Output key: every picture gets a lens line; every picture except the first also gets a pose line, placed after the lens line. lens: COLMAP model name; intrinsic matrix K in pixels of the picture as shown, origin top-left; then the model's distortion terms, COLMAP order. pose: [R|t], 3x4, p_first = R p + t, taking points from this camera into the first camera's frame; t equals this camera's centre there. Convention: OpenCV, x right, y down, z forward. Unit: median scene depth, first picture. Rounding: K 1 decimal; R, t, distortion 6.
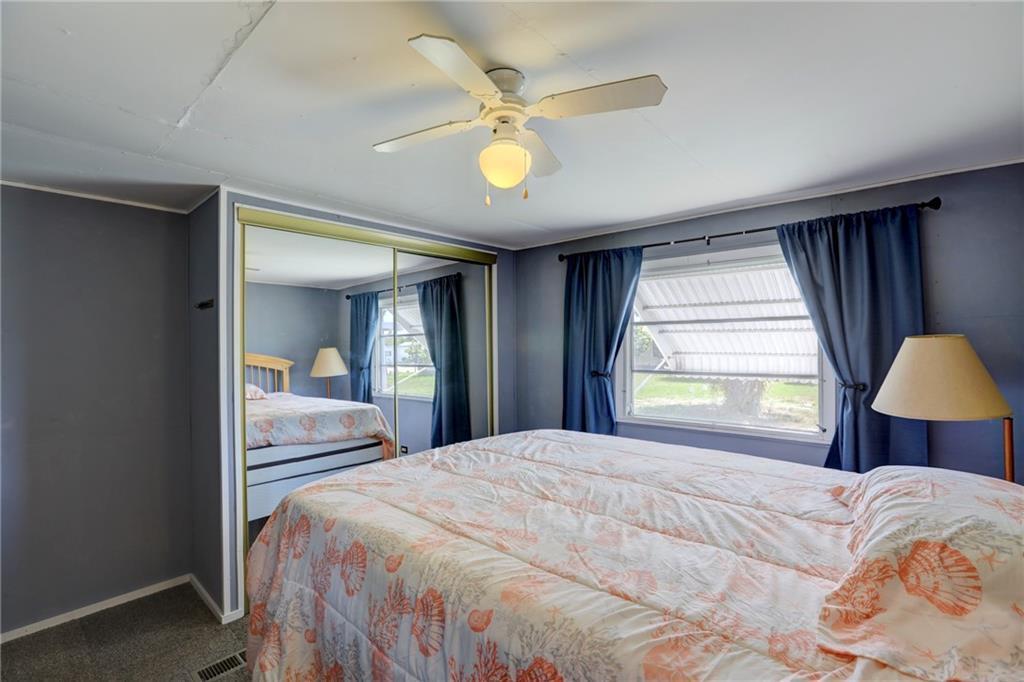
lens RADIAL K [[466.4, 0, 516.6], [0, 466.4, 336.5], [0, 0, 1]] dist [-0.034443, 0.001349]
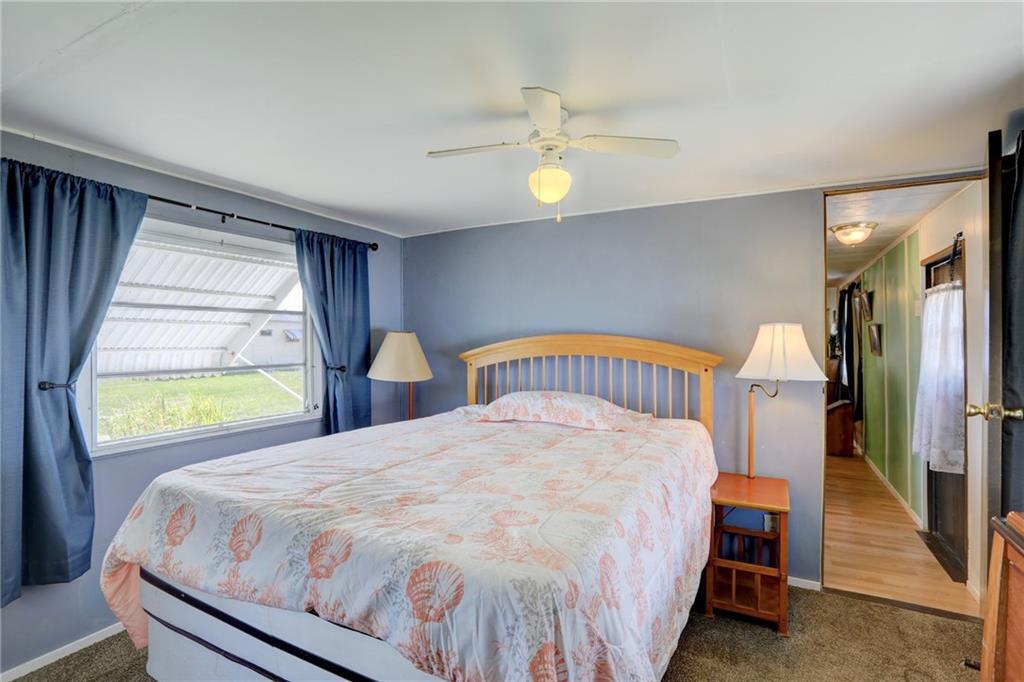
lens RADIAL K [[496.3, 0, 514.2], [0, 496.3, 340.9], [0, 0, 1]] dist [-0.039646, 0.015542]
pose [[-0.204788, 0.002219, 0.978804, -0.603639], [-0.018904, 0.999802, -0.006221, 0.021582], [-0.978624, -0.019777, -0.204706, 0.641690]]
